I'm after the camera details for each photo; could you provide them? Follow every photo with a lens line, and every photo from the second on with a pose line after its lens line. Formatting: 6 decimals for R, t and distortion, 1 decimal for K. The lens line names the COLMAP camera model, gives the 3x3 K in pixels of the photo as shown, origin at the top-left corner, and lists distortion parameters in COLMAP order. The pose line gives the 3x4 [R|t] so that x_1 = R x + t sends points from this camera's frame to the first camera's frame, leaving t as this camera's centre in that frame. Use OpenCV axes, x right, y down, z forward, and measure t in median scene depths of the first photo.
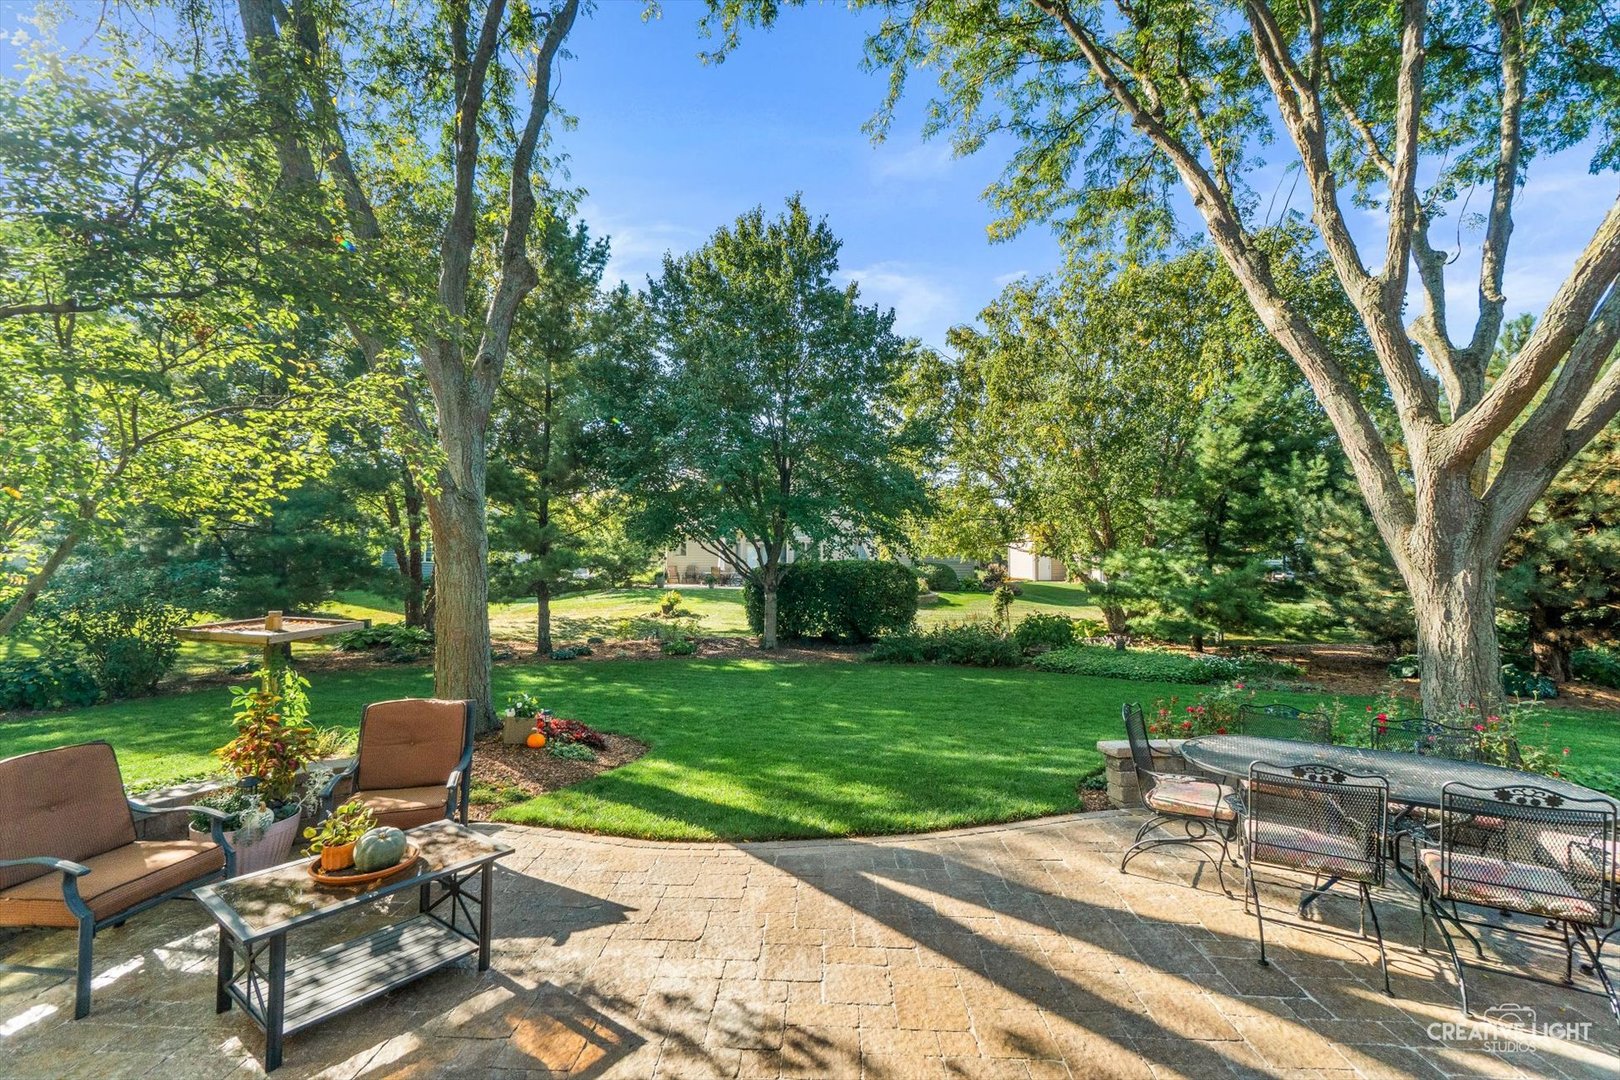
lens RADIAL K [[698.7, 0, 809.5], [0, 698.7, 494.1], [0, 0, 1]] dist [0.000327, 0.000371]
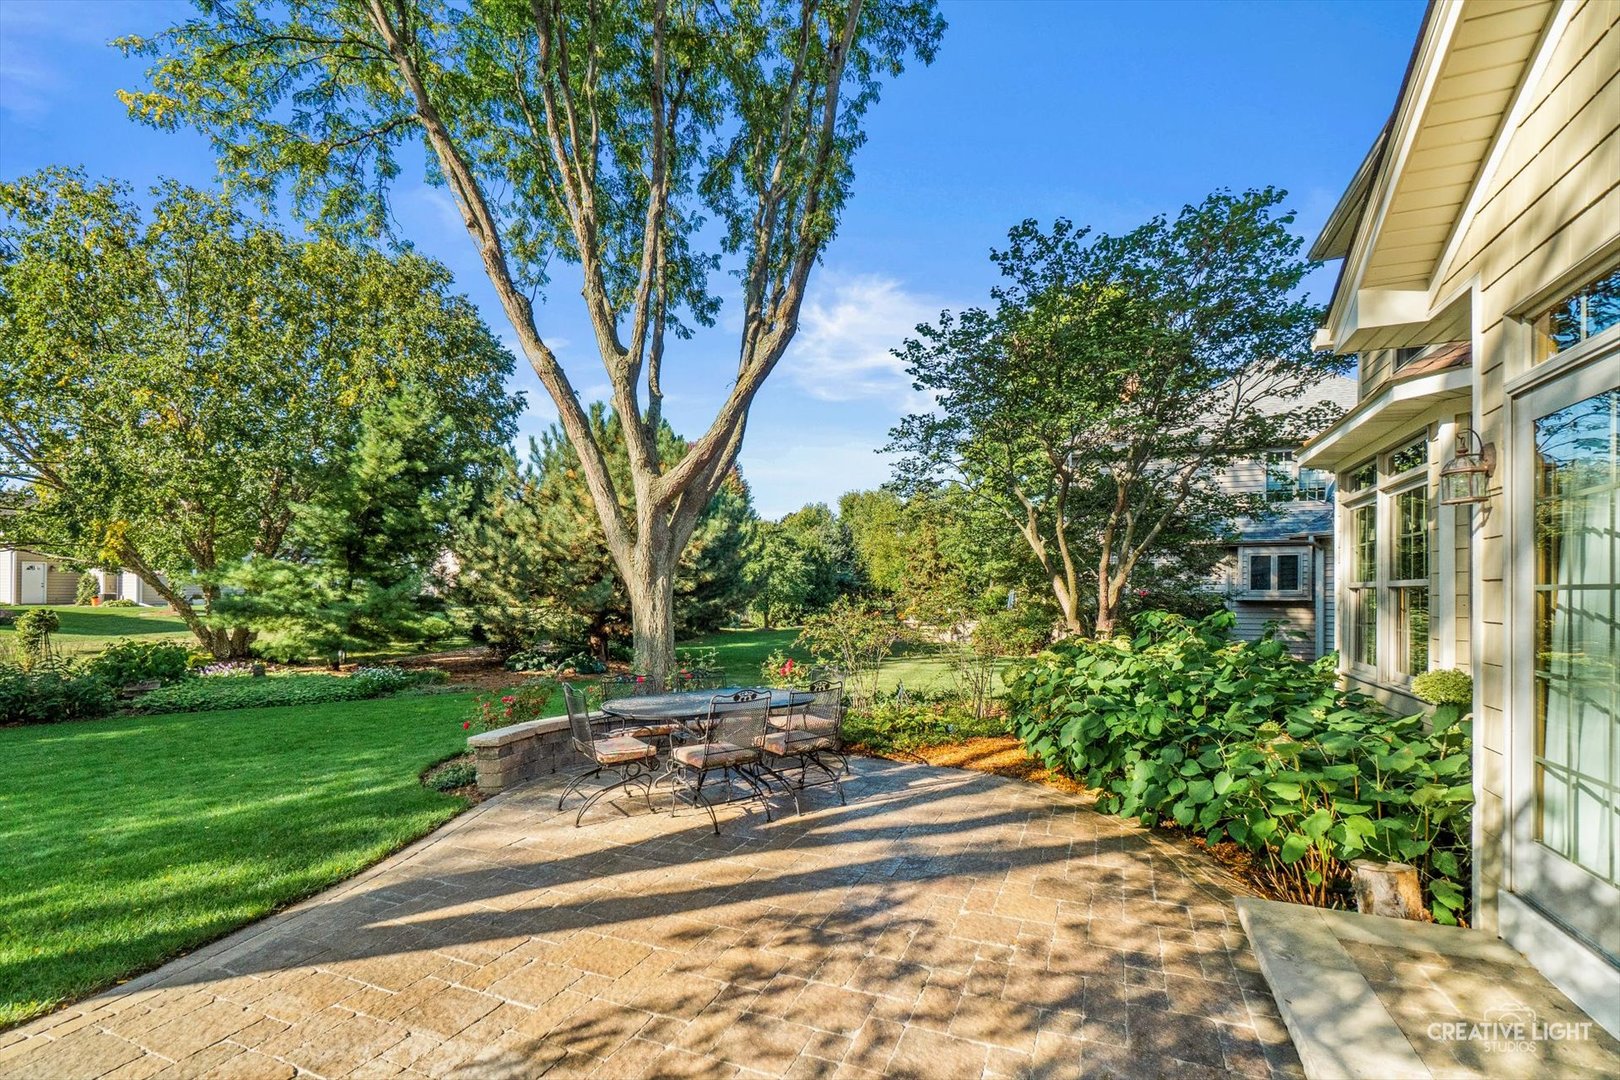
lens RADIAL K [[732.4, 0, 802.8], [0, 732.4, 534.3], [0, 0, 1]] dist [0.000619, -0.000594]
pose [[0.347628, 0.073448, 0.934751, -0.315360], [-0.096587, 0.994429, -0.042218, 0.046077], [-0.932645, -0.075609, 0.352785, 0.151804]]
